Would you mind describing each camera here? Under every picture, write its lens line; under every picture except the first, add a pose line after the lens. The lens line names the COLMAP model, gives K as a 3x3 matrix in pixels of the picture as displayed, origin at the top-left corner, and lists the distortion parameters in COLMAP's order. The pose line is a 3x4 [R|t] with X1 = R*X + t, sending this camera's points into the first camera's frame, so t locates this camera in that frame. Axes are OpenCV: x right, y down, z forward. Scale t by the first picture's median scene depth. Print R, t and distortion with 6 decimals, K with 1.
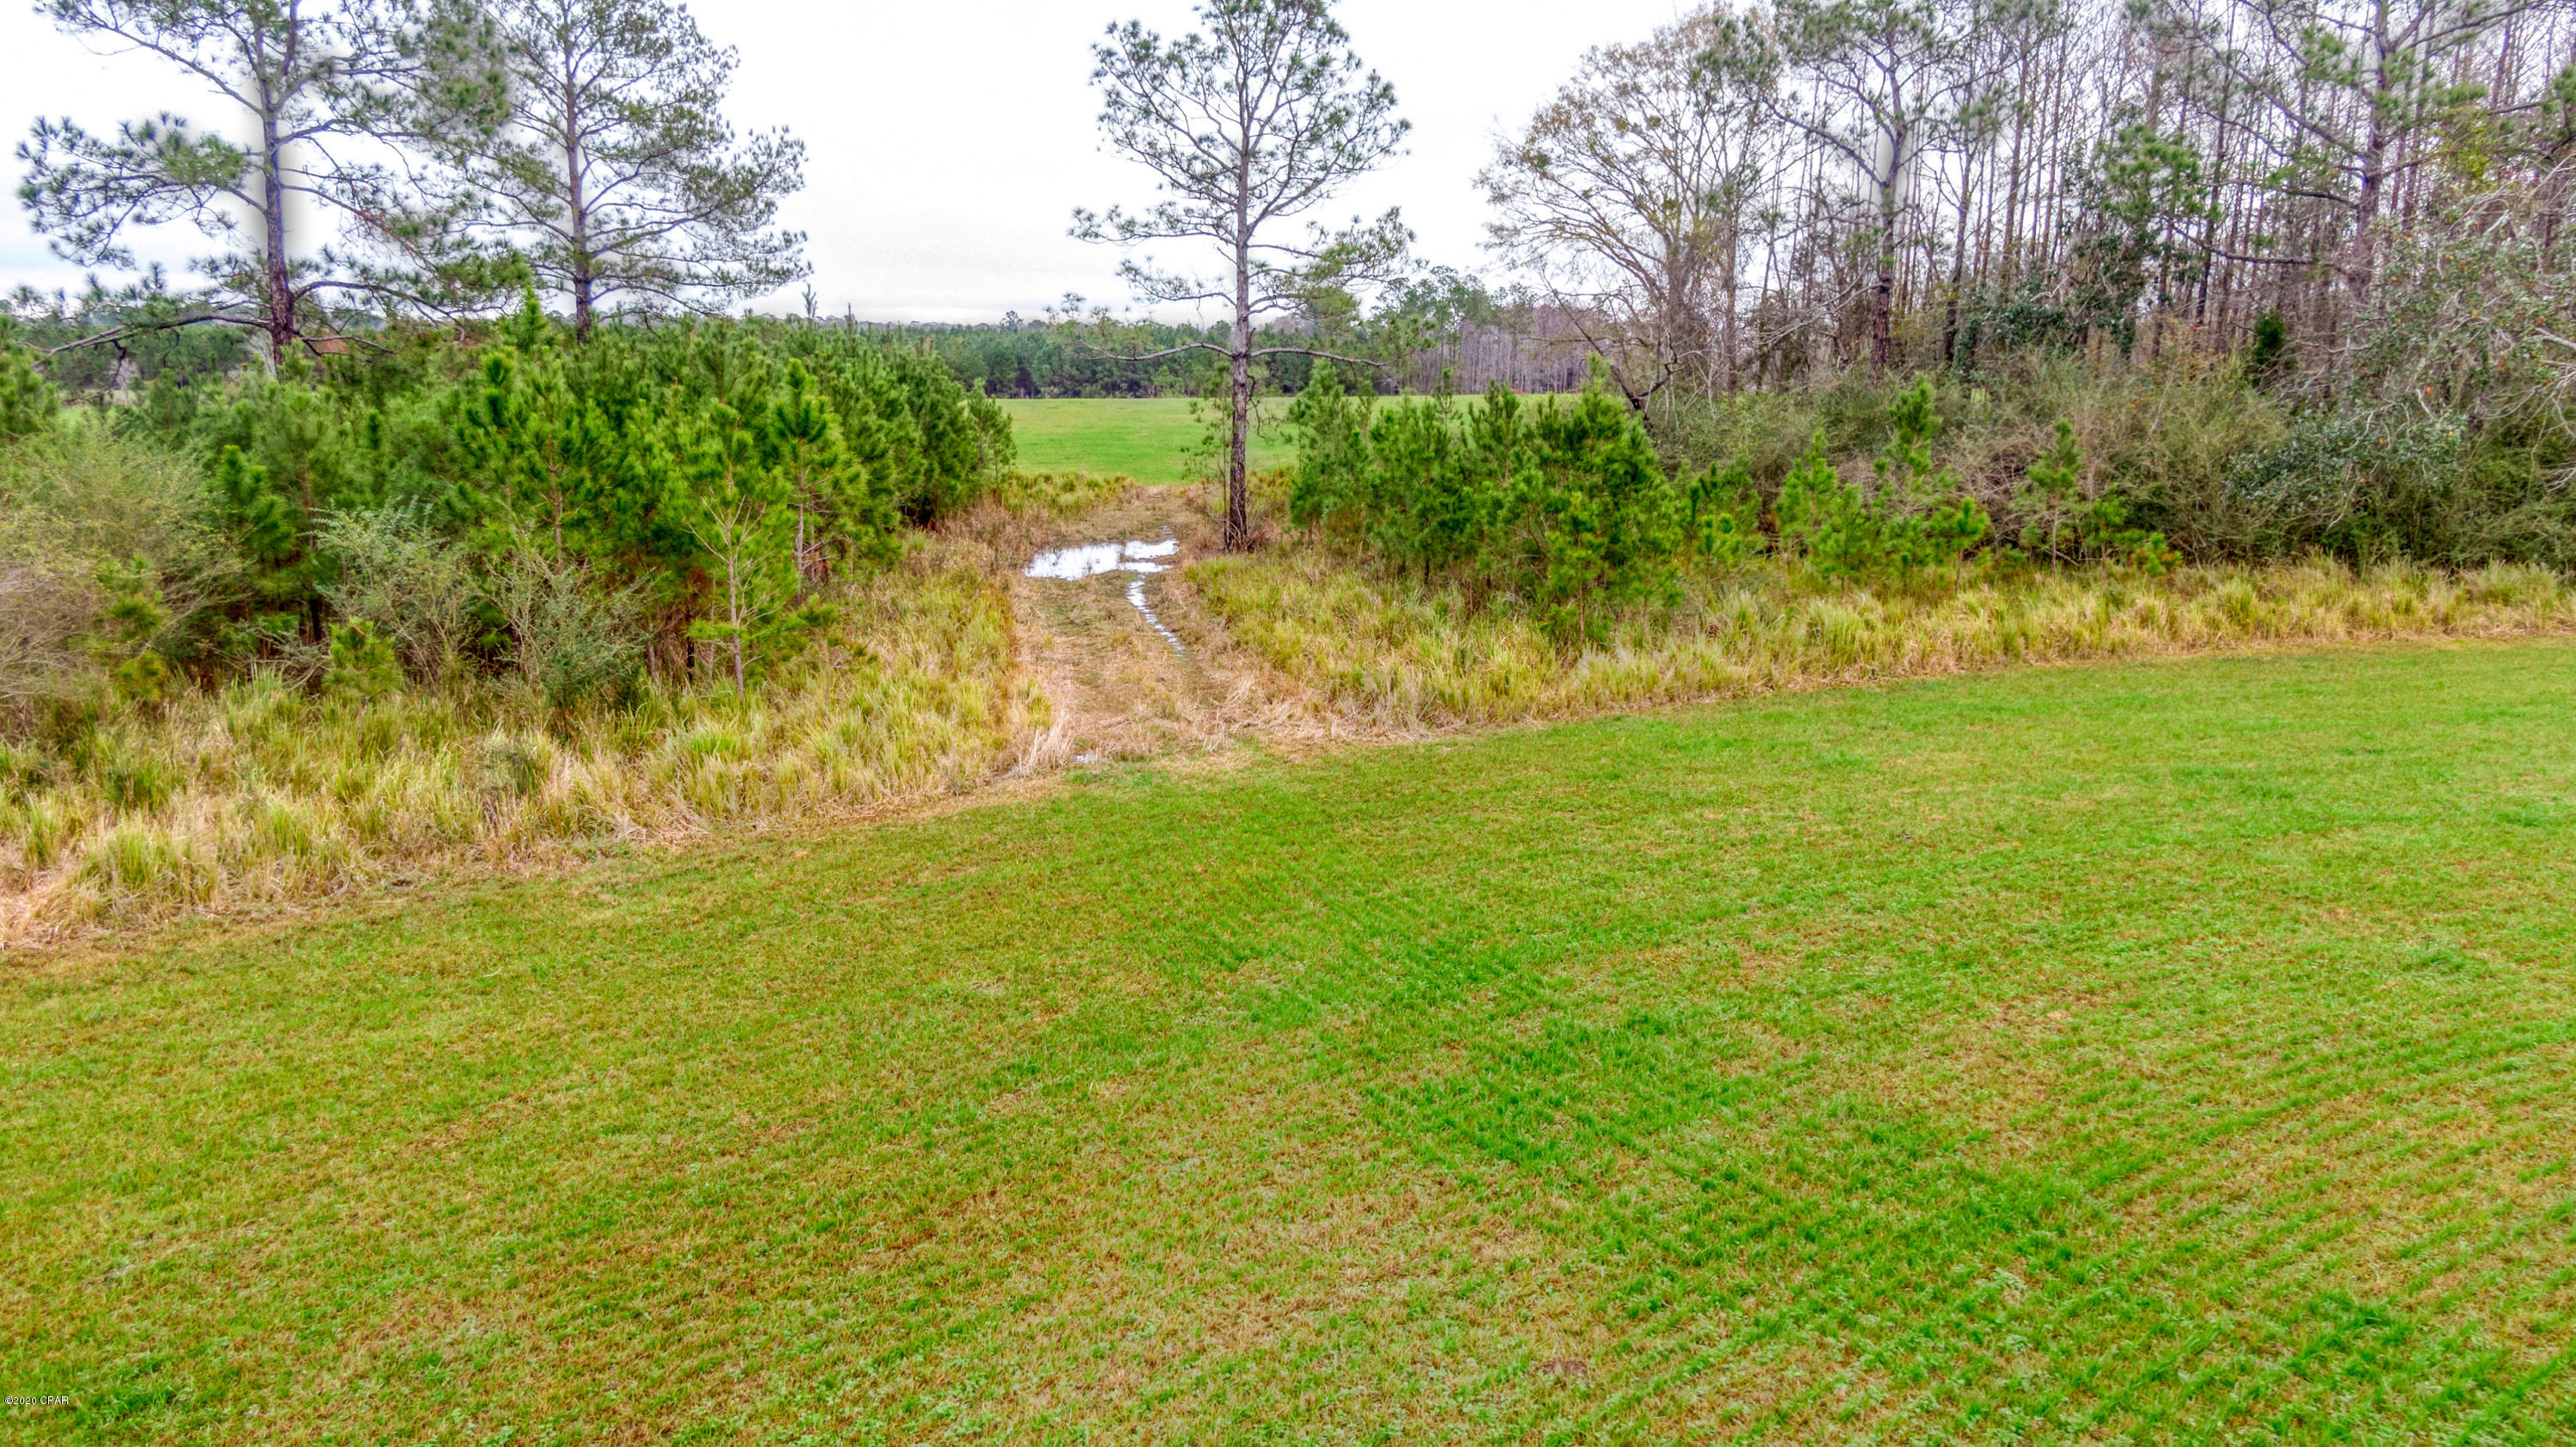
lens RADIAL K [[1826.4, 0, 1287.6], [0, 1826.4, 724.9], [0, 0, 1]] dist [0.037067, -0.054425]
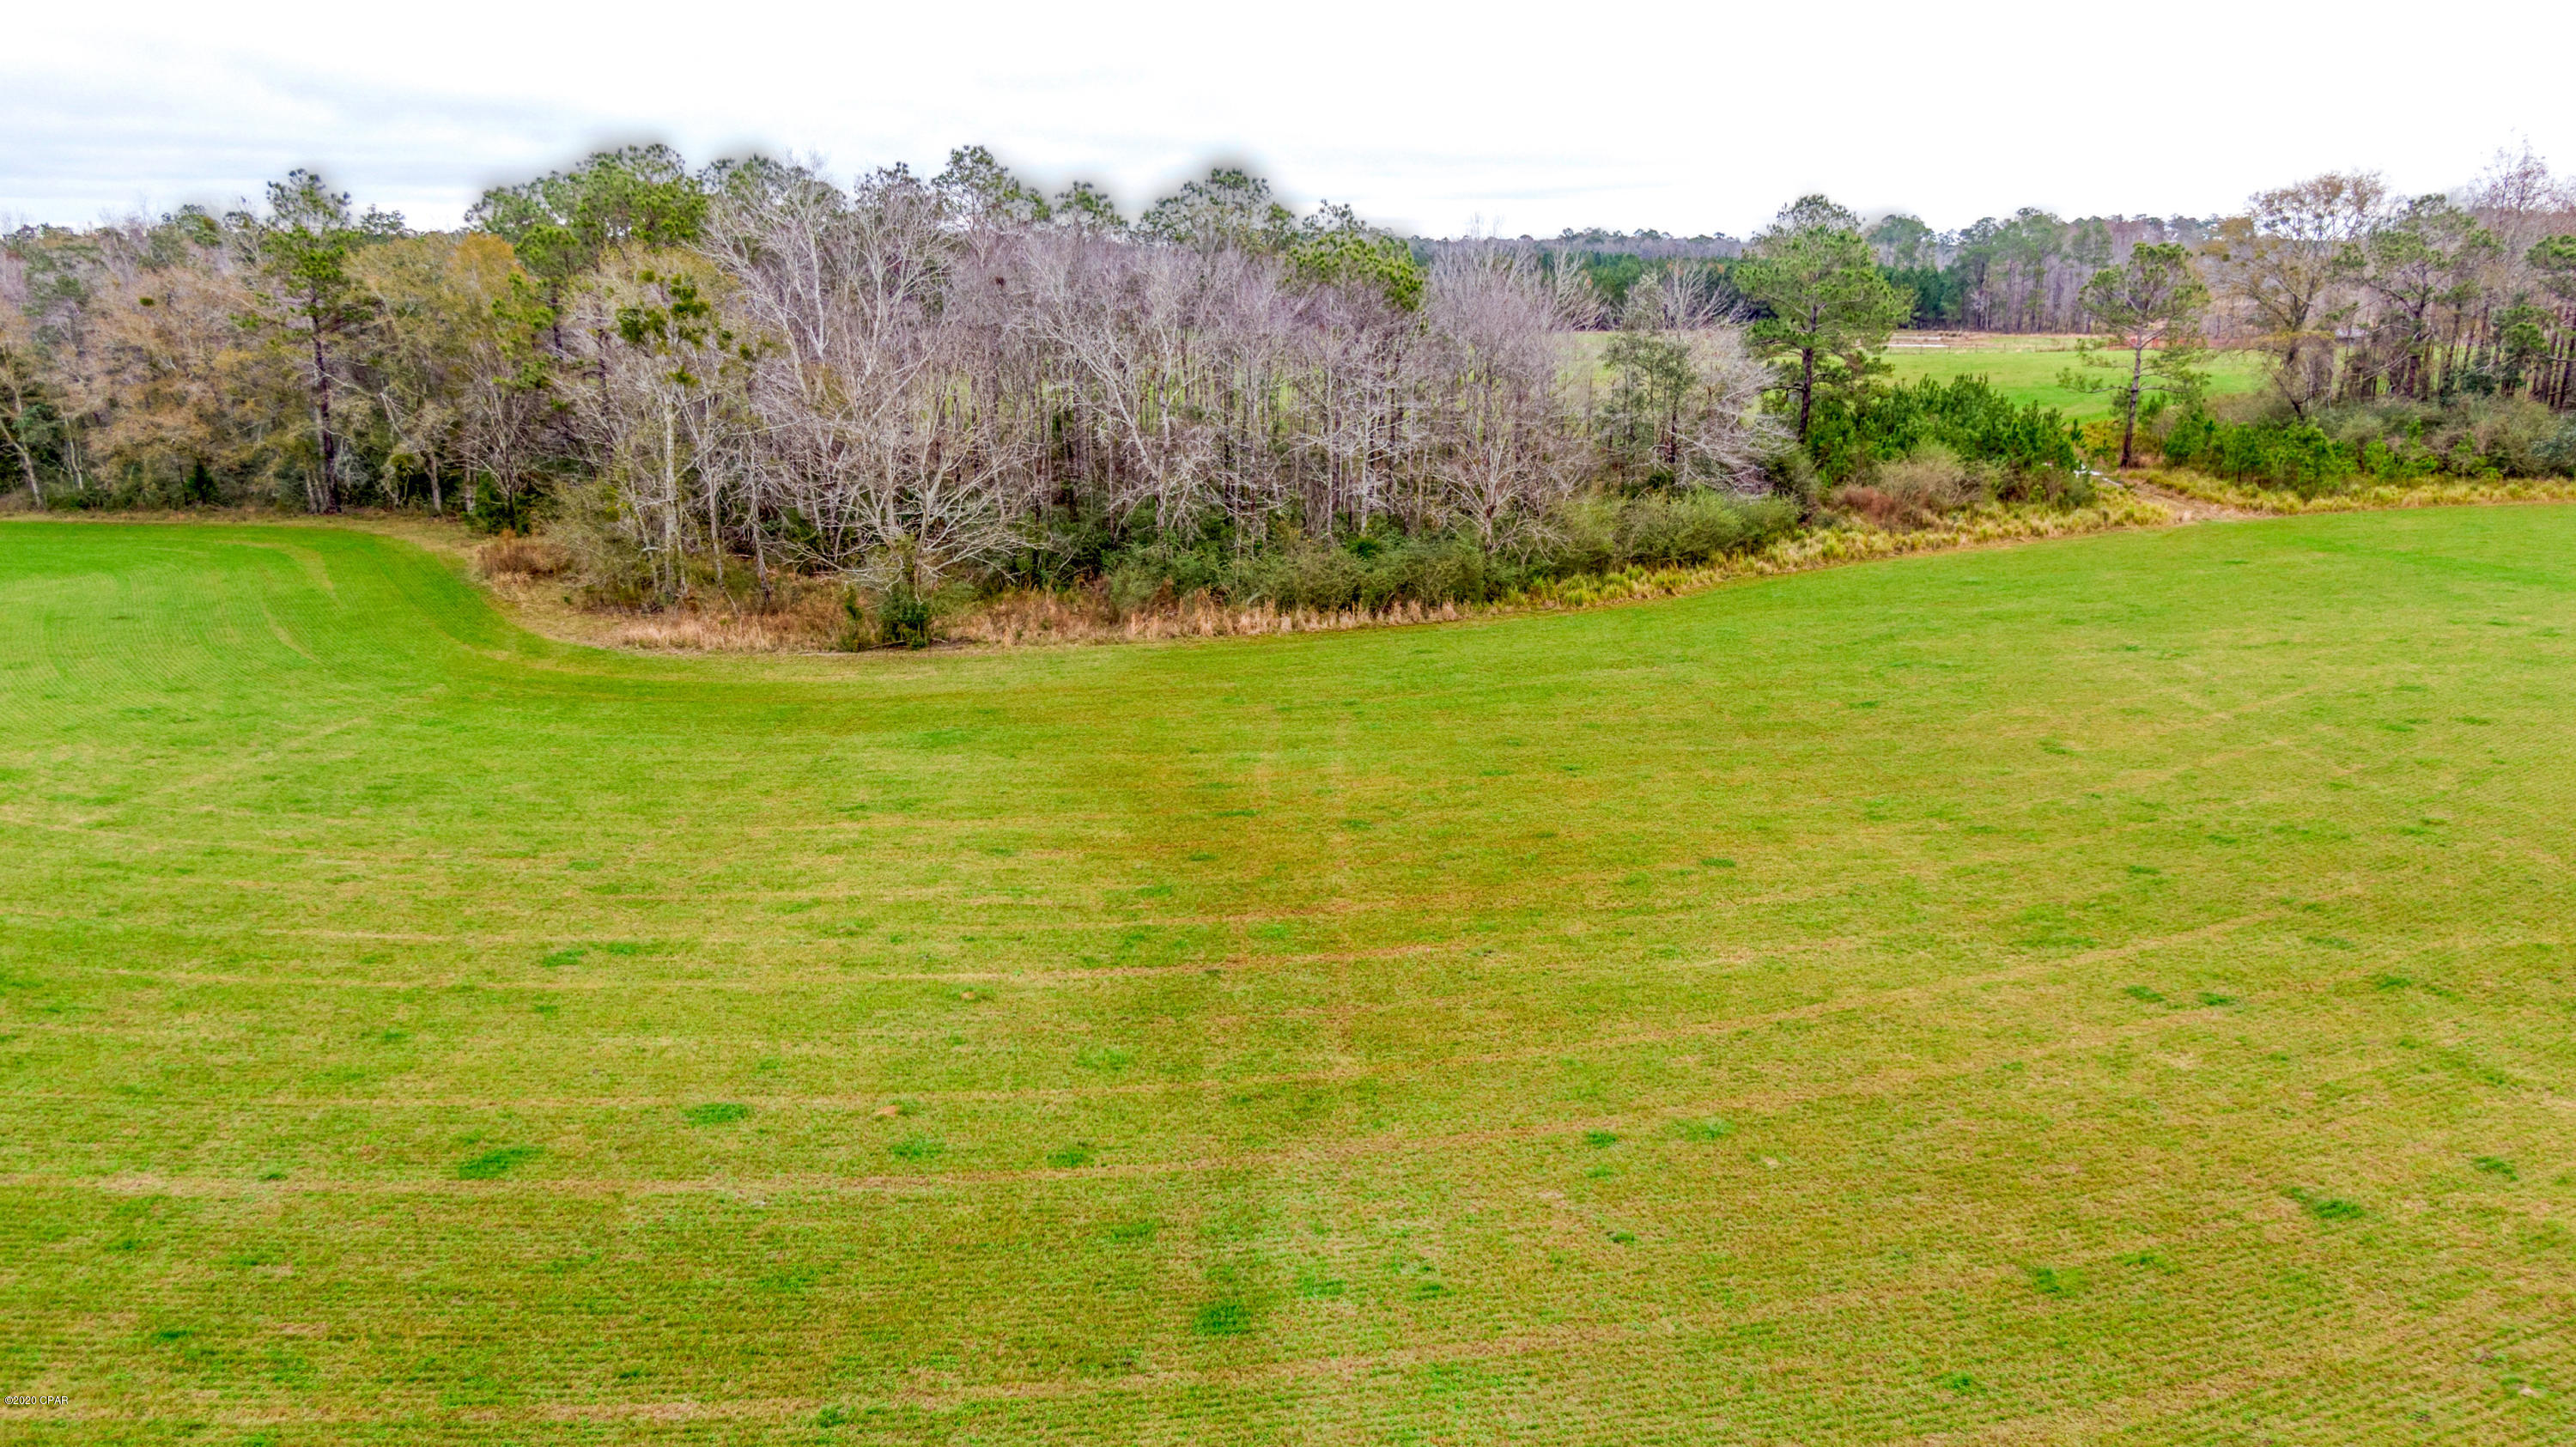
lens RADIAL K [[1826.4, 0, 1289.9], [0, 1826.4, 715.4], [0, 0, 1]] dist [0.037067, -0.054425]
pose [[0.970858, 0.044474, -0.235494, -0.872807], [-0.031767, 0.997841, 0.057483, 0.228663], [0.237542, -0.048327, 0.970174, -2.887851]]
